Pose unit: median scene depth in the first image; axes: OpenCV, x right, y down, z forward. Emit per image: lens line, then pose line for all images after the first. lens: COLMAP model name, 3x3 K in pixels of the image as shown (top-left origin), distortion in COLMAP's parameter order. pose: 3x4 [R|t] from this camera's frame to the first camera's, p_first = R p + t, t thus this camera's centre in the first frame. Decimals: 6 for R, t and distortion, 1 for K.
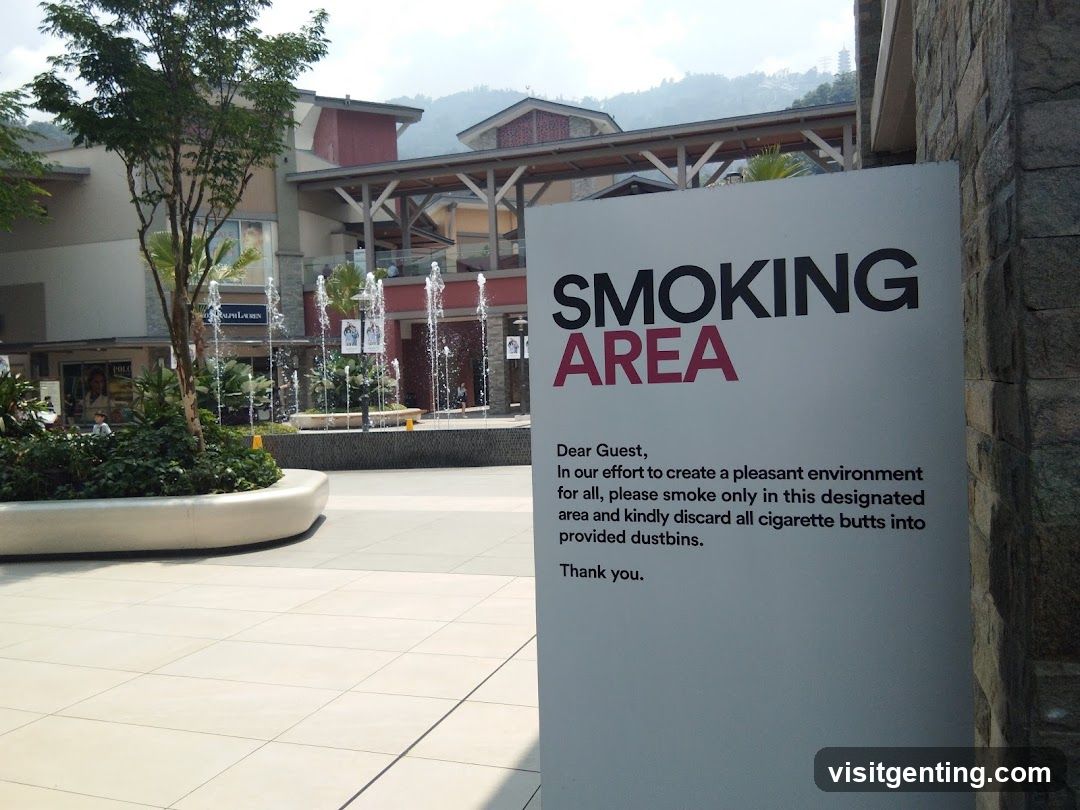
lens RADIAL K [[885.1, 0, 540.0], [0, 885.1, 405.0], [0, 0, 1]] dist [-0.006613, -0.002662]
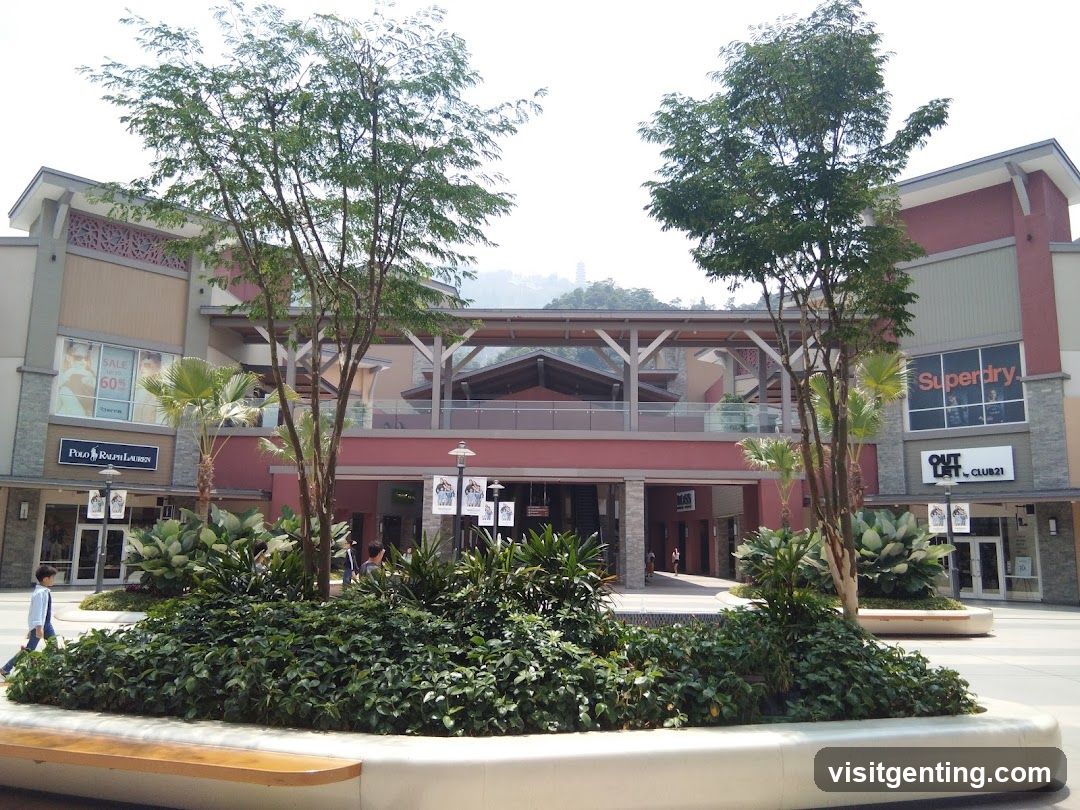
lens RADIAL K [[885.1, 0, 540.0], [0, 885.1, 405.0], [0, 0, 1]] dist [-0.006613, -0.002662]
pose [[0.953866, 0.096789, 0.284202, -0.205361], [-0.039771, 0.979002, -0.199932, 0.003312], [-0.297586, 0.179406, 0.937687, 0.076719]]
